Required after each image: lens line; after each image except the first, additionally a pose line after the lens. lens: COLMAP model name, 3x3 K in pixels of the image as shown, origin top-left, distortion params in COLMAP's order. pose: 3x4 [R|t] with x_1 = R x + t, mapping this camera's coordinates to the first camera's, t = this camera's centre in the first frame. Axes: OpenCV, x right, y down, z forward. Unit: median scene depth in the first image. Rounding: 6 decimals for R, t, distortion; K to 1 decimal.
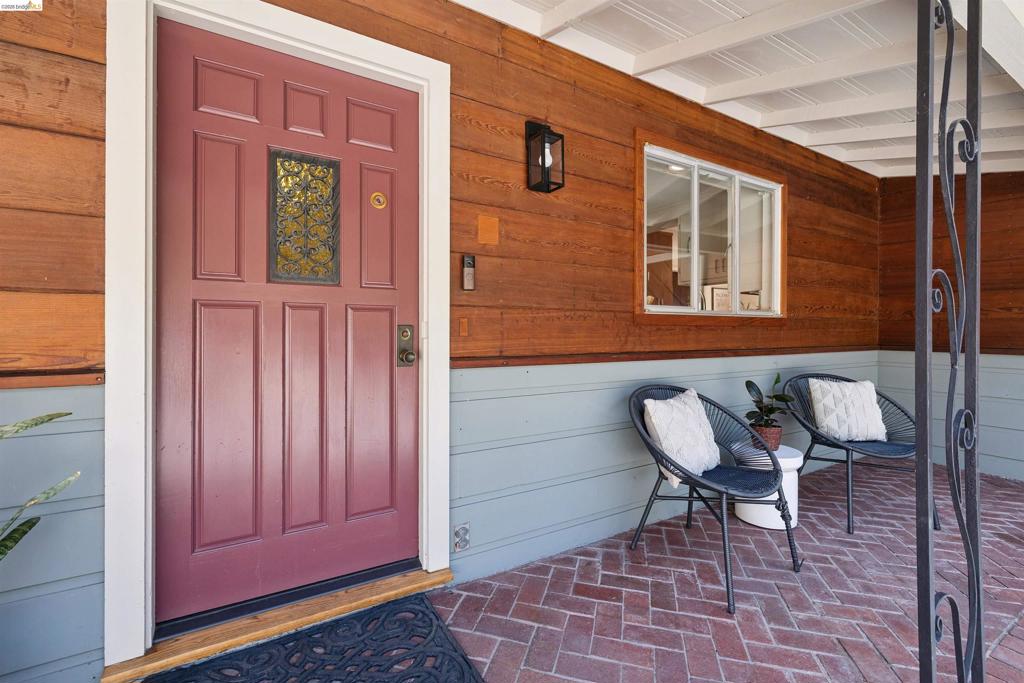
lens RADIAL K [[446.8, 0, 512.0], [0, 446.8, 341.5], [0, 0, 1]] dist [-0.001286, -0.000228]
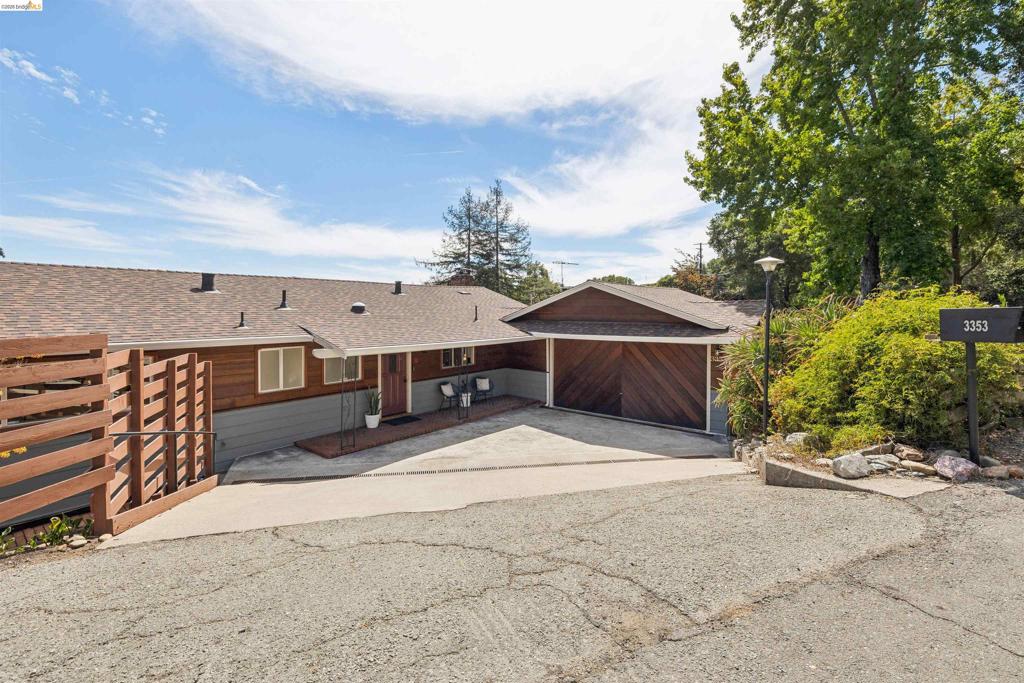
lens RADIAL K [[446.8, 0, 512.0], [0, 446.8, 341.5], [0, 0, 1]] dist [-0.001286, -0.000228]
pose [[0.932228, -0.019393, 0.361351, -0.969920], [0.003453, 0.998994, 0.044706, -0.721689], [-0.361854, -0.040428, 0.931358, -4.907452]]
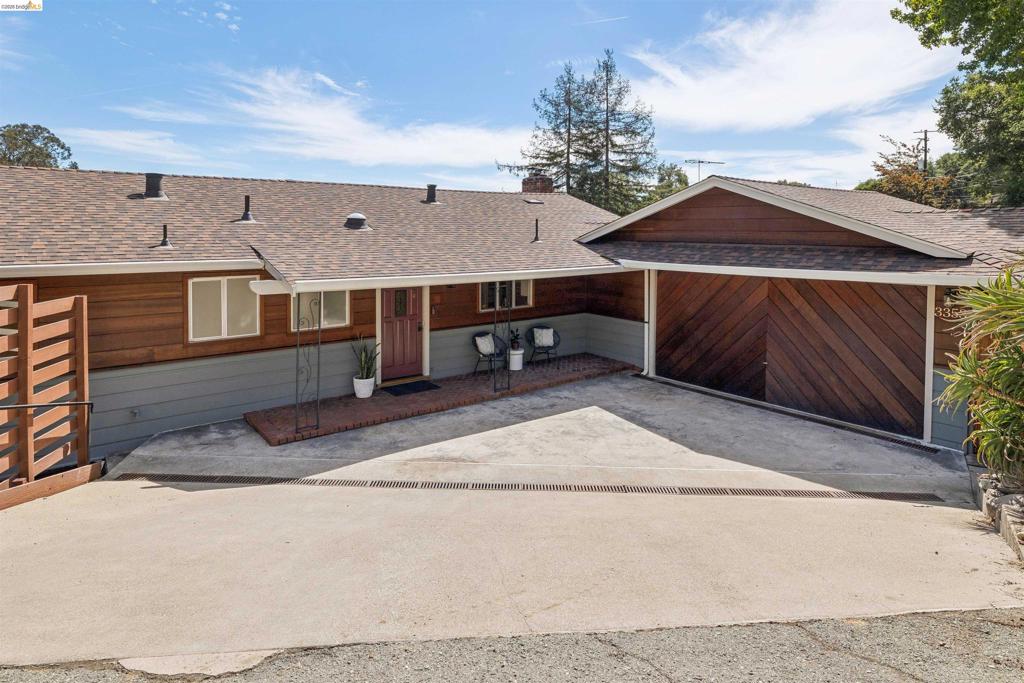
lens RADIAL K [[569.6, 0, 512.9], [0, 569.6, 272.2], [0, 0, 1]] dist [0.015032, -0.024252]
pose [[0.989734, -0.002677, 0.142896, -0.106441], [-0.004043, 0.998900, 0.046713, -0.693647], [-0.142863, -0.046811, 0.988635, -4.097110]]
